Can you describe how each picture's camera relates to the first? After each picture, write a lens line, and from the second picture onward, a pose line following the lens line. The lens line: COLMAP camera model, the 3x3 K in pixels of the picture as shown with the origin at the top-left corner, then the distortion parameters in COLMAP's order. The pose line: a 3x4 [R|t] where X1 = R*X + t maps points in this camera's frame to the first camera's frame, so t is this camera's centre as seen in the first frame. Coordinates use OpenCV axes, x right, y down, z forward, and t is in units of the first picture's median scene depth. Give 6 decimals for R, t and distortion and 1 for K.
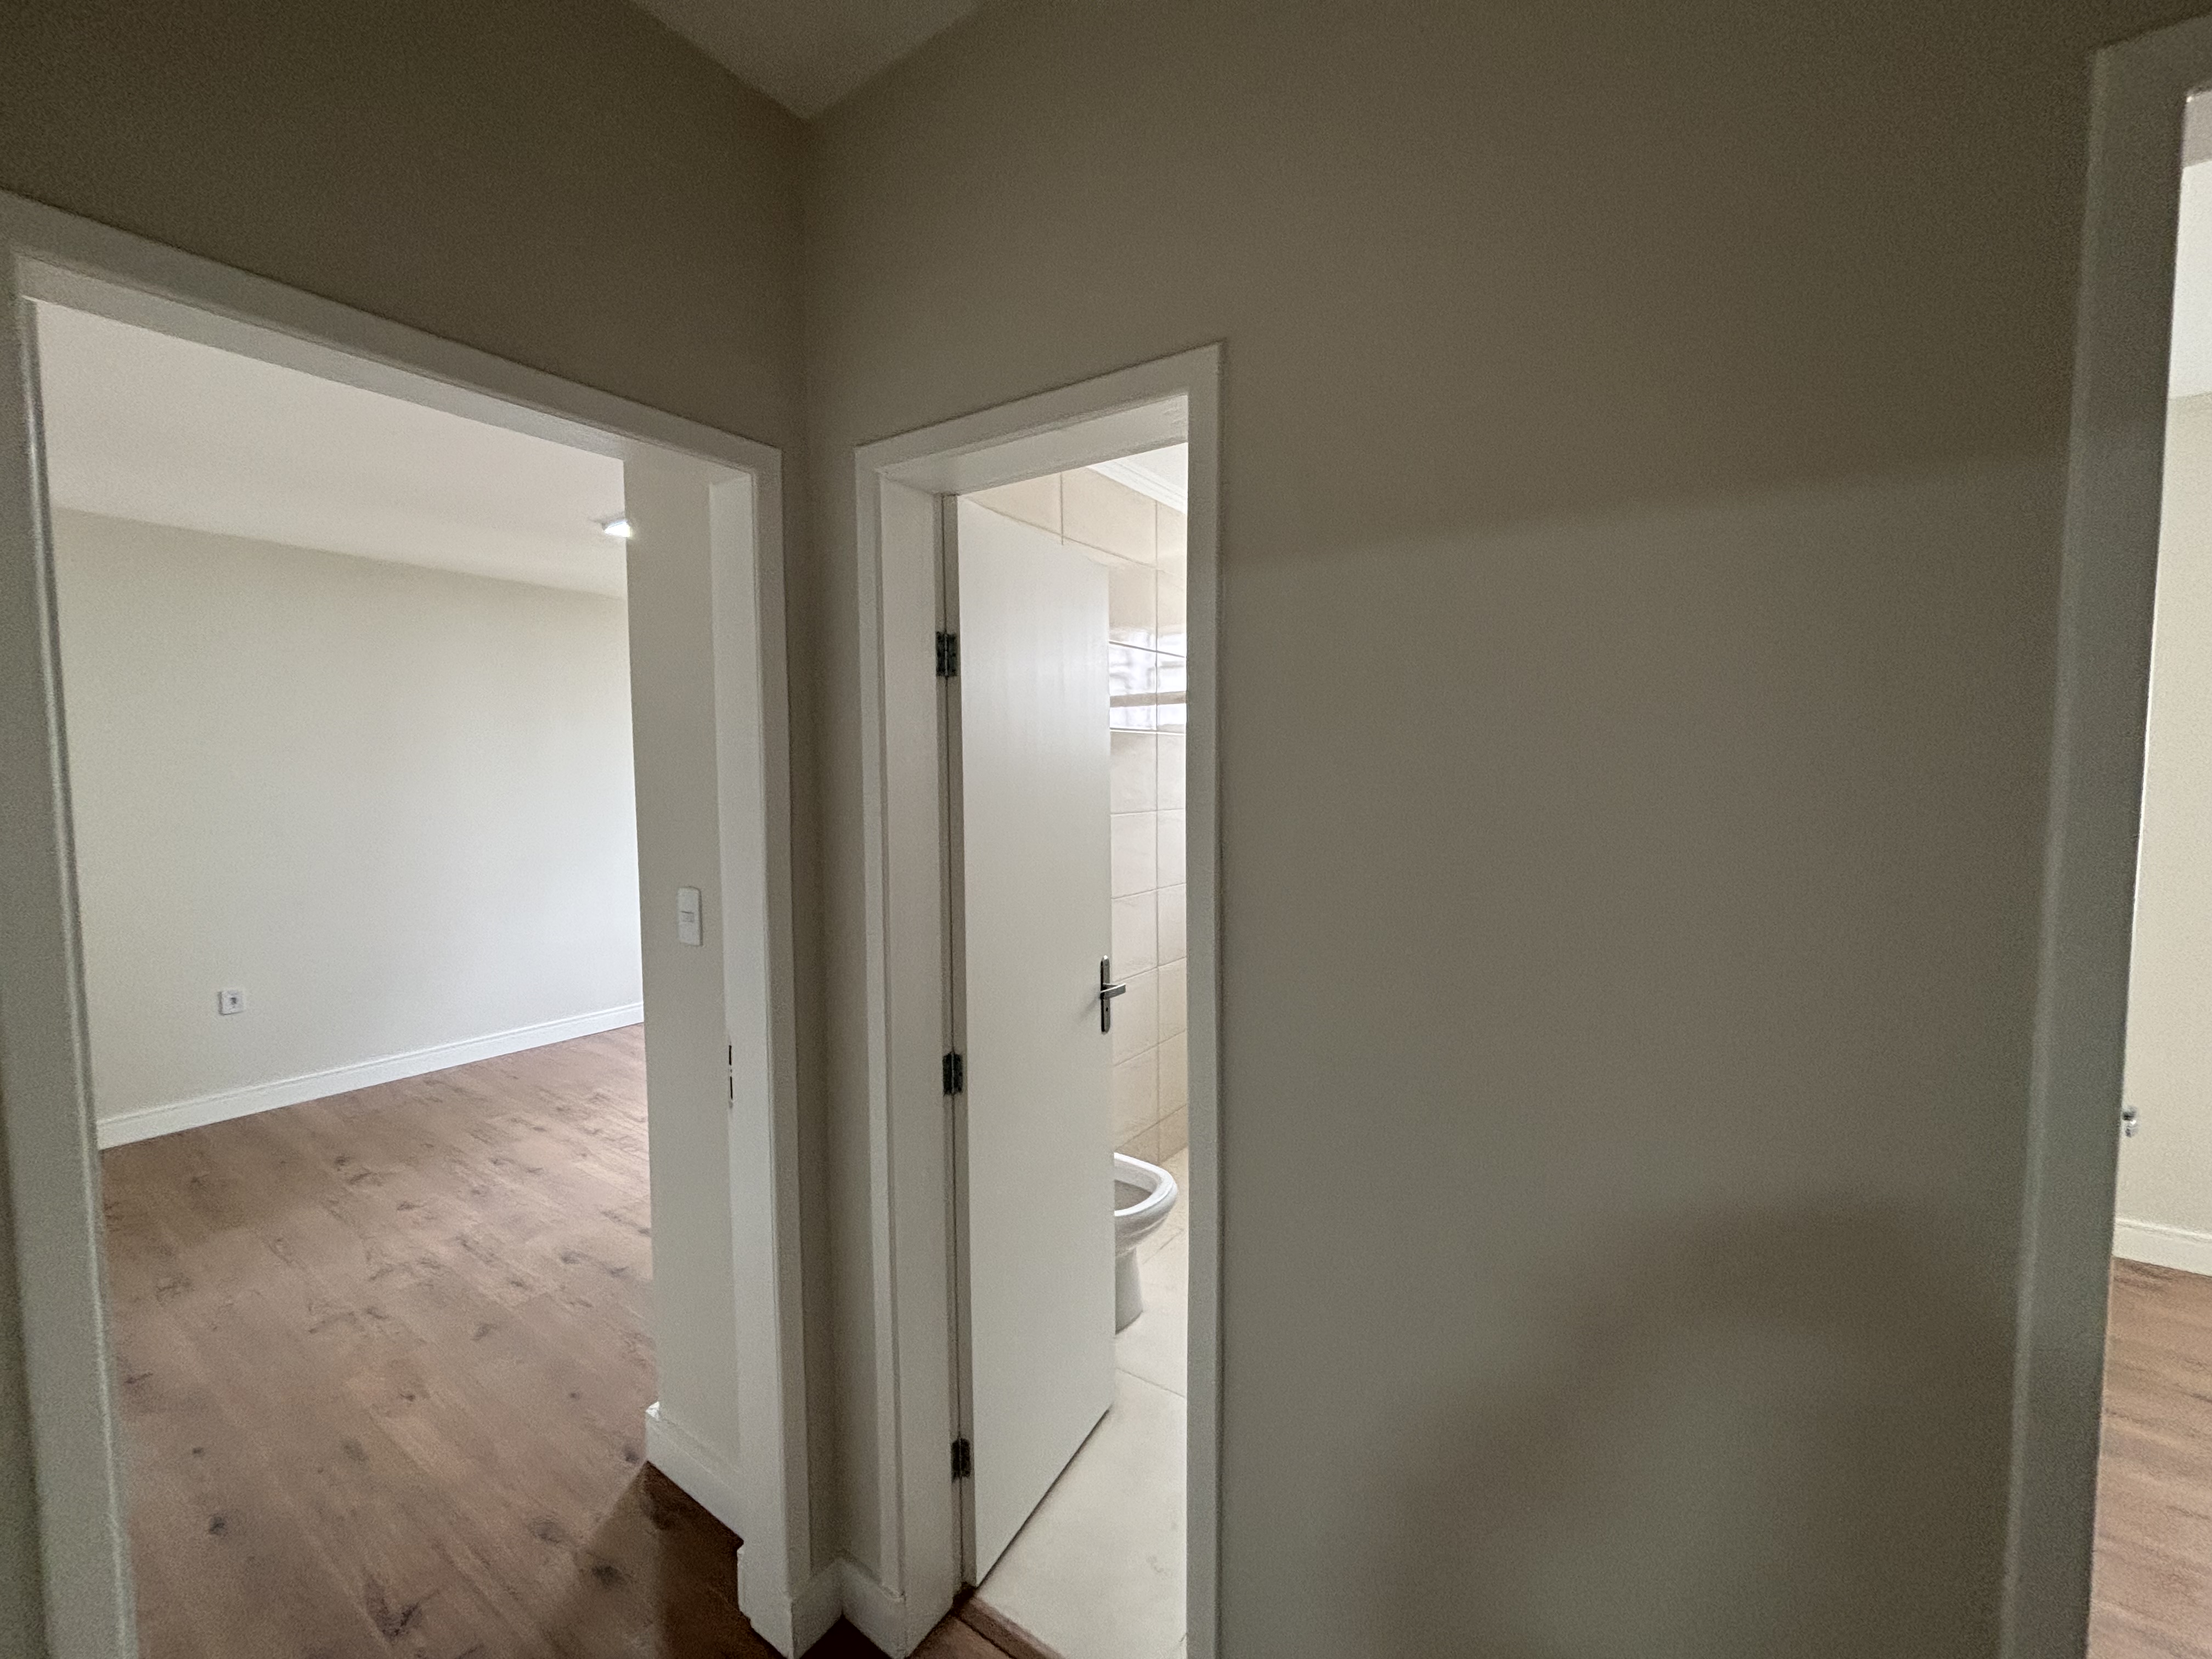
lens RADIAL K [[900.2, 0, 1138.3], [0, 900.2, 875.5], [0, 0, 1]] dist [-0.001170, 0.000115]
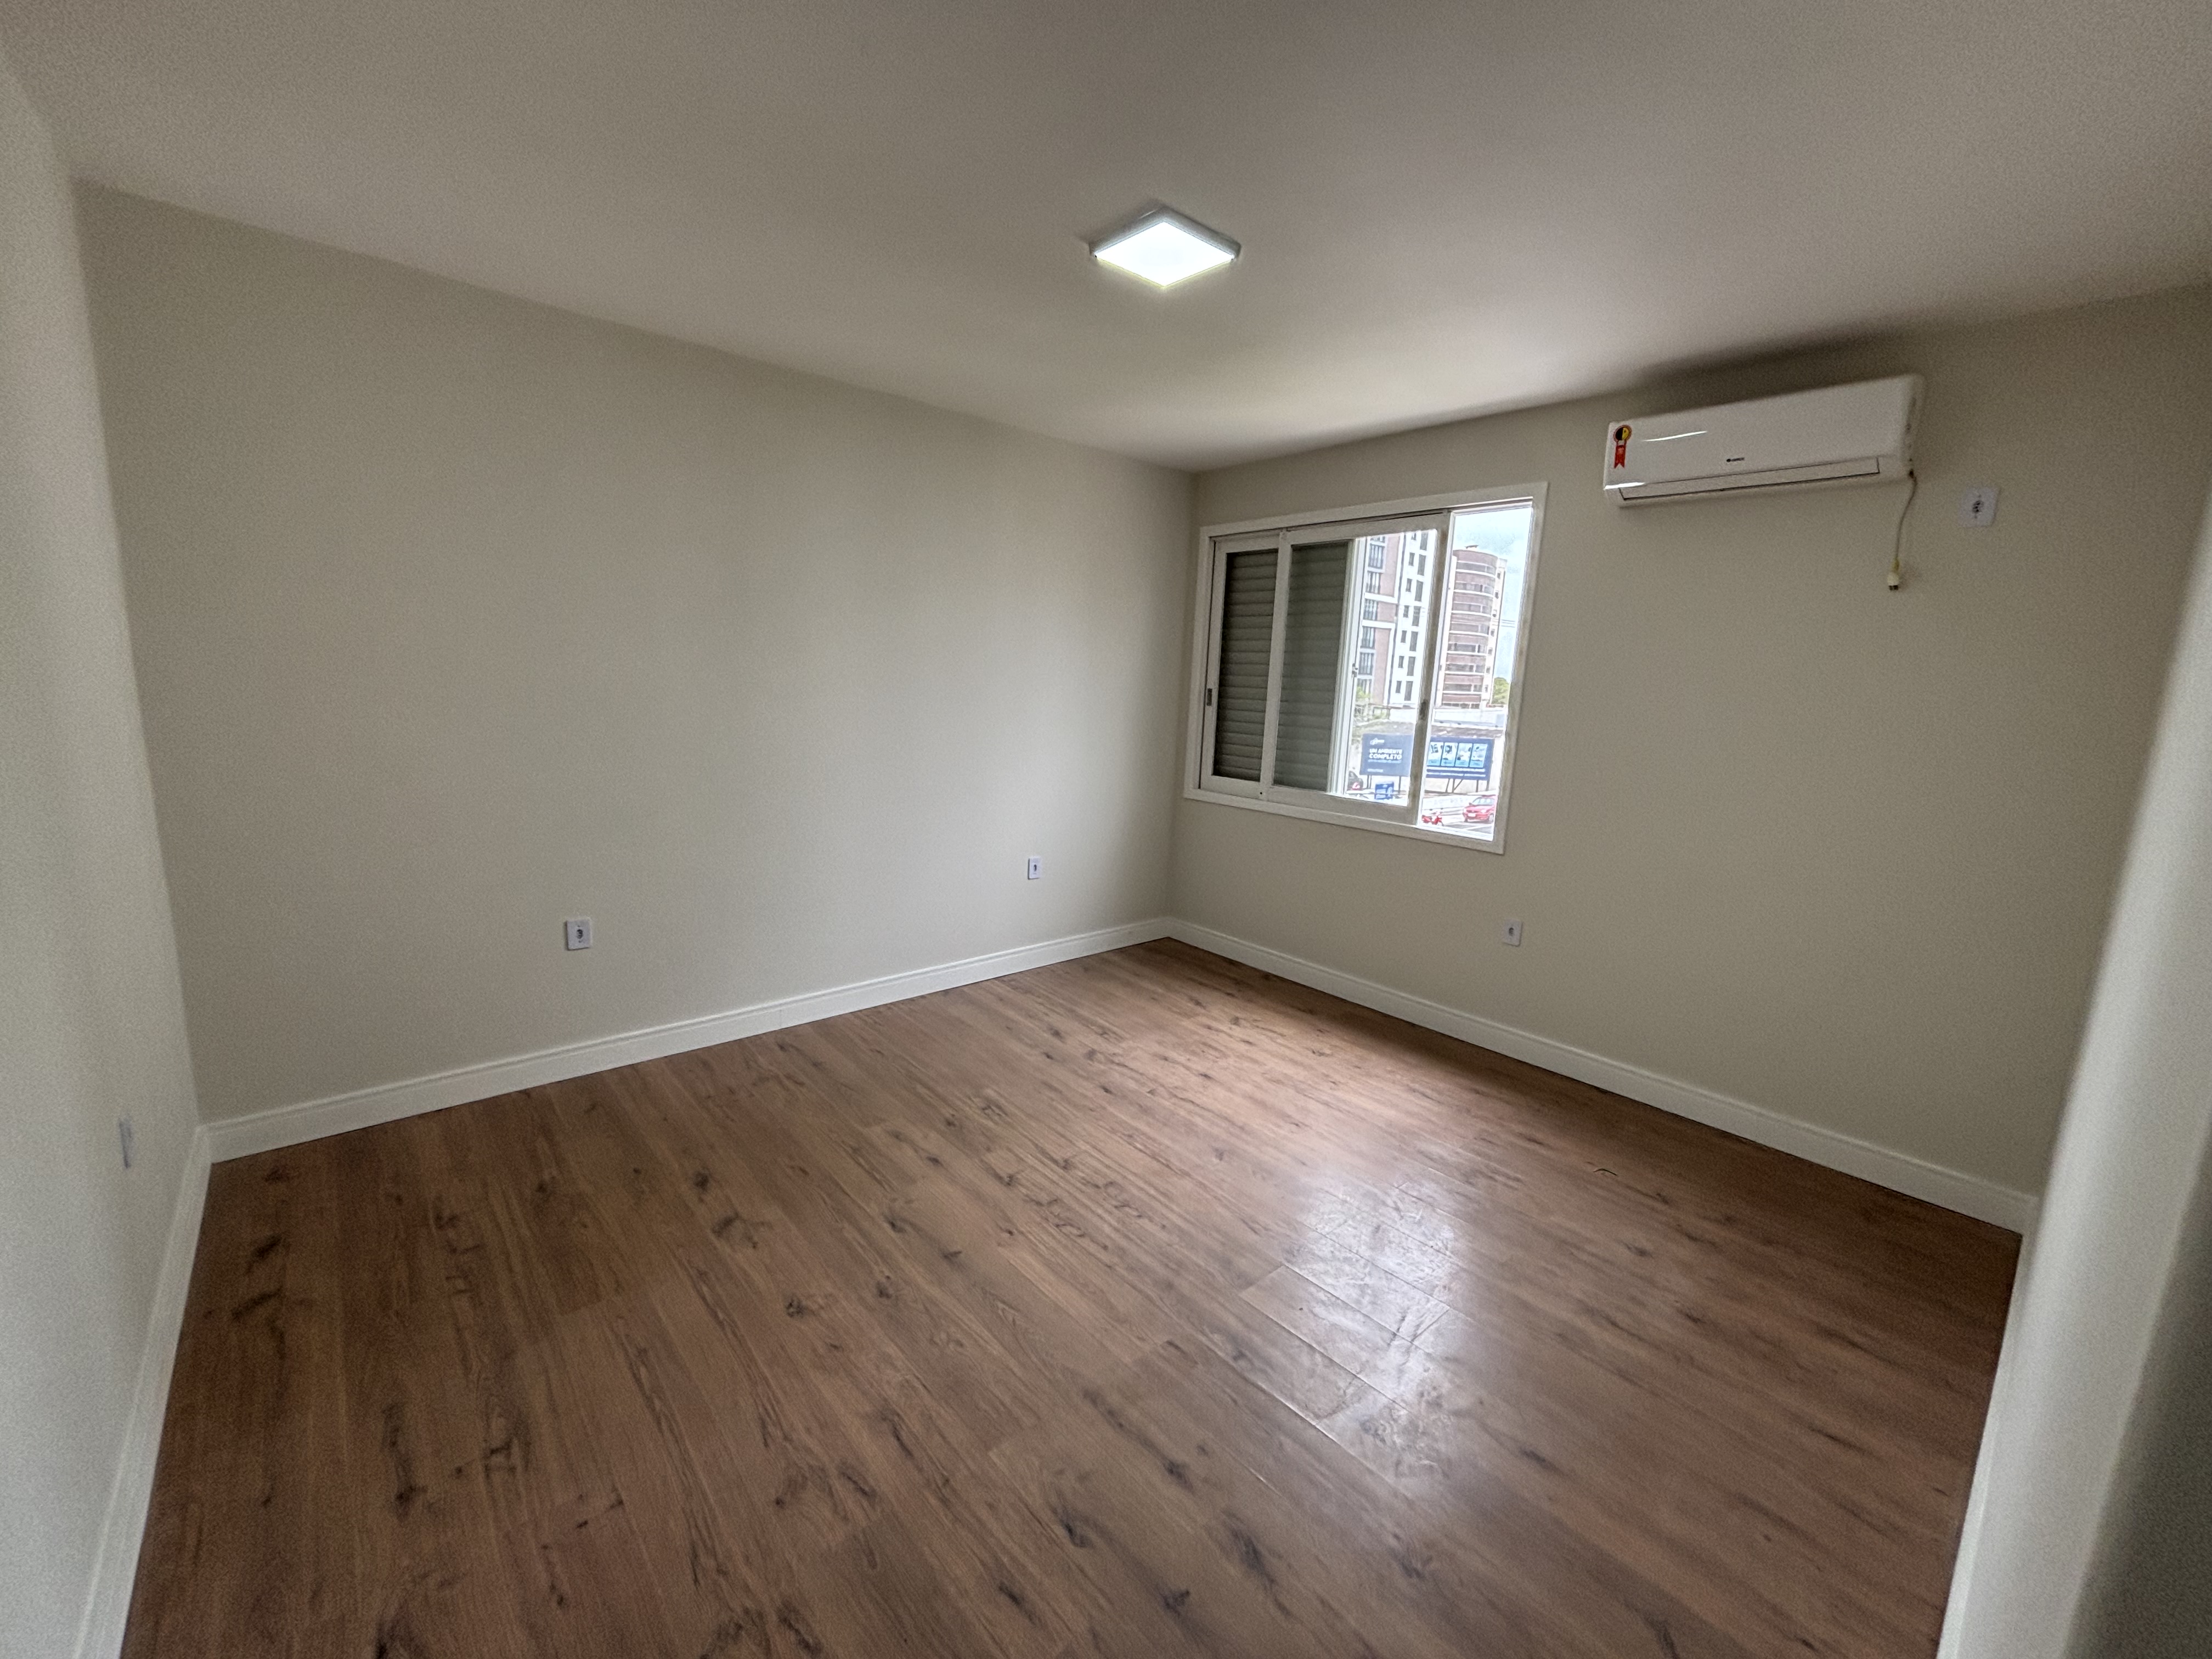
lens RADIAL K [[900.2, 0, 1105.8], [0, 900.2, 828.8], [0, 0, 1]] dist [-0.001170, 0.000115]
pose [[0.967009, 0.073770, -0.243827, -0.396021], [-0.054191, 0.994815, 0.086062, -0.051366], [0.248912, -0.070009, 0.965993, 0.378687]]
